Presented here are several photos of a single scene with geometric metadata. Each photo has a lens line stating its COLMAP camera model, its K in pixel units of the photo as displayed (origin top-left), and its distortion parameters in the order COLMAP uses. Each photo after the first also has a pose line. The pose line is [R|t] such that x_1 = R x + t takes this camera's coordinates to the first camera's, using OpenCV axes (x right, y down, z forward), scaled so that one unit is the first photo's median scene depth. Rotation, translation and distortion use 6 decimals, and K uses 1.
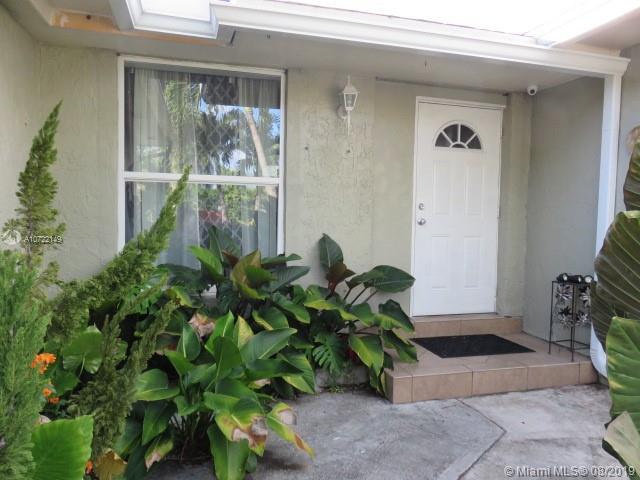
lens RADIAL K [[462.1, 0, 320.0], [0, 462.1, 240.0], [0, 0, 1]] dist [-0.049213, 0.000579]
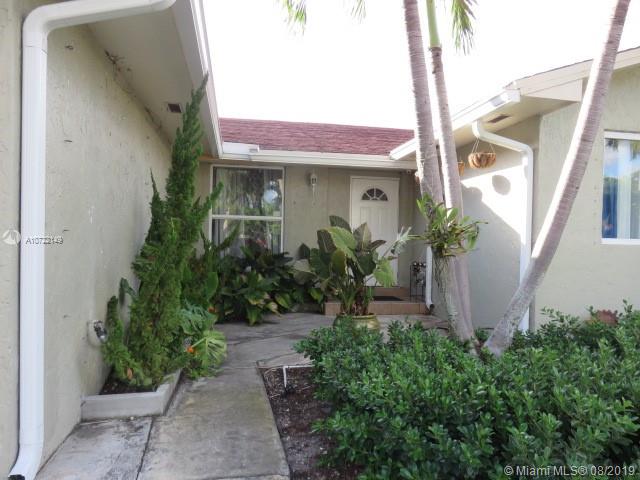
lens RADIAL K [[494.8, 0, 320.0], [0, 494.8, 240.0], [0, 0, 1]] dist [0.011593, 0.004989]
pose [[0.994185, 0.003588, -0.107622, 0.343728], [-0.009916, 0.998249, -0.058320, 0.107026], [0.107224, 0.059048, 0.992480, -1.277702]]
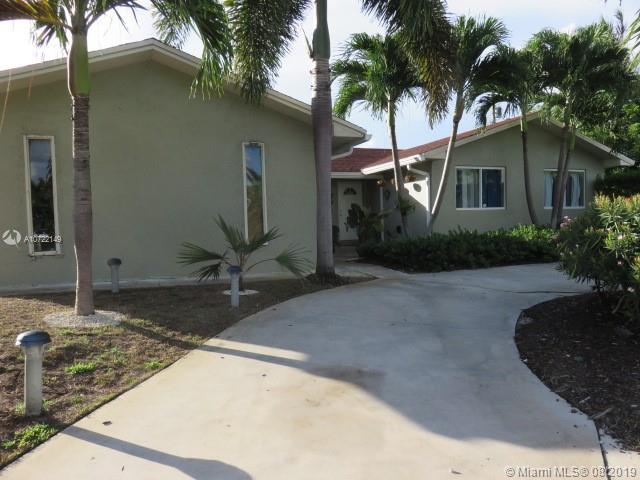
lens RADIAL K [[494.8, 0, 320.0], [0, 494.8, 240.0], [0, 0, 1]] dist [0.011593, 0.004989]
pose [[0.994126, -0.050243, 0.095863, -0.399403], [0.053148, 0.998194, -0.027990, 0.309478], [-0.094284, 0.032921, 0.995001, -3.419924]]
